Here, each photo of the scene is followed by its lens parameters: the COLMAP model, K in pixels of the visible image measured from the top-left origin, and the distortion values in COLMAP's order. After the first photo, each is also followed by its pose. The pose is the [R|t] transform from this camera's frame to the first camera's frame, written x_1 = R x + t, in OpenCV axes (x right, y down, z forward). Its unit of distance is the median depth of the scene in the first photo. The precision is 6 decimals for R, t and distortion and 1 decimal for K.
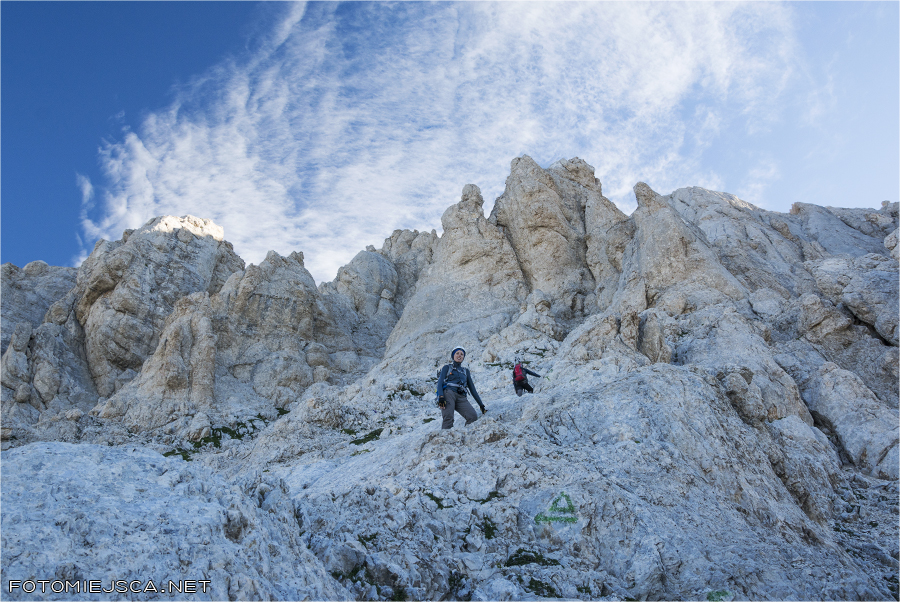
lens RADIAL K [[741.3, 0, 461.7], [0, 741.3, 300.1], [0, 0, 1]] dist [-0.101653, 0.002284]
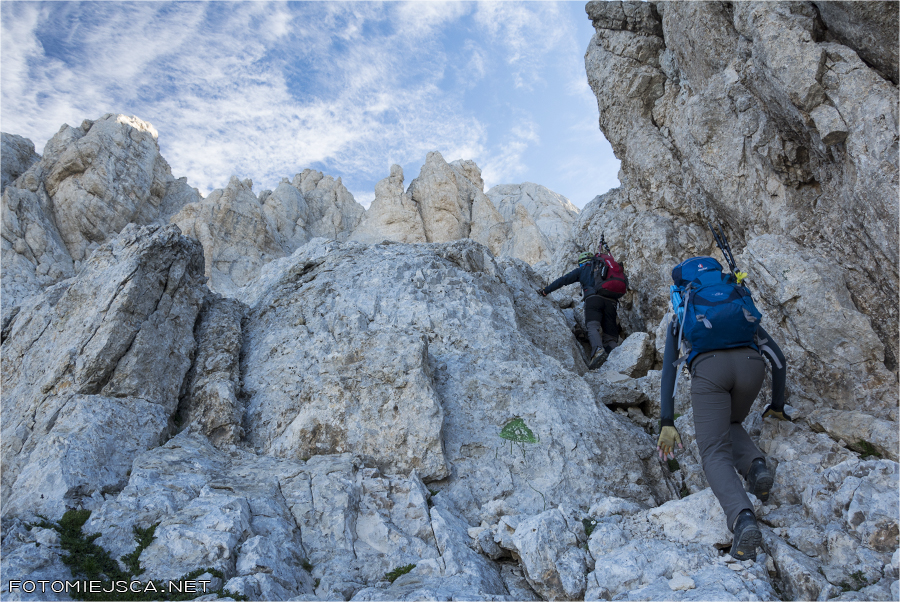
lens RADIAL K [[741.3, 0, 461.7], [0, 741.3, 300.1], [0, 0, 1]] dist [-0.101653, 0.002284]
pose [[0.947012, 0.191152, 0.258126, -0.165033], [-0.213750, 0.974903, 0.062254, -0.018724], [-0.239747, -0.114130, 0.964104, -0.358435]]
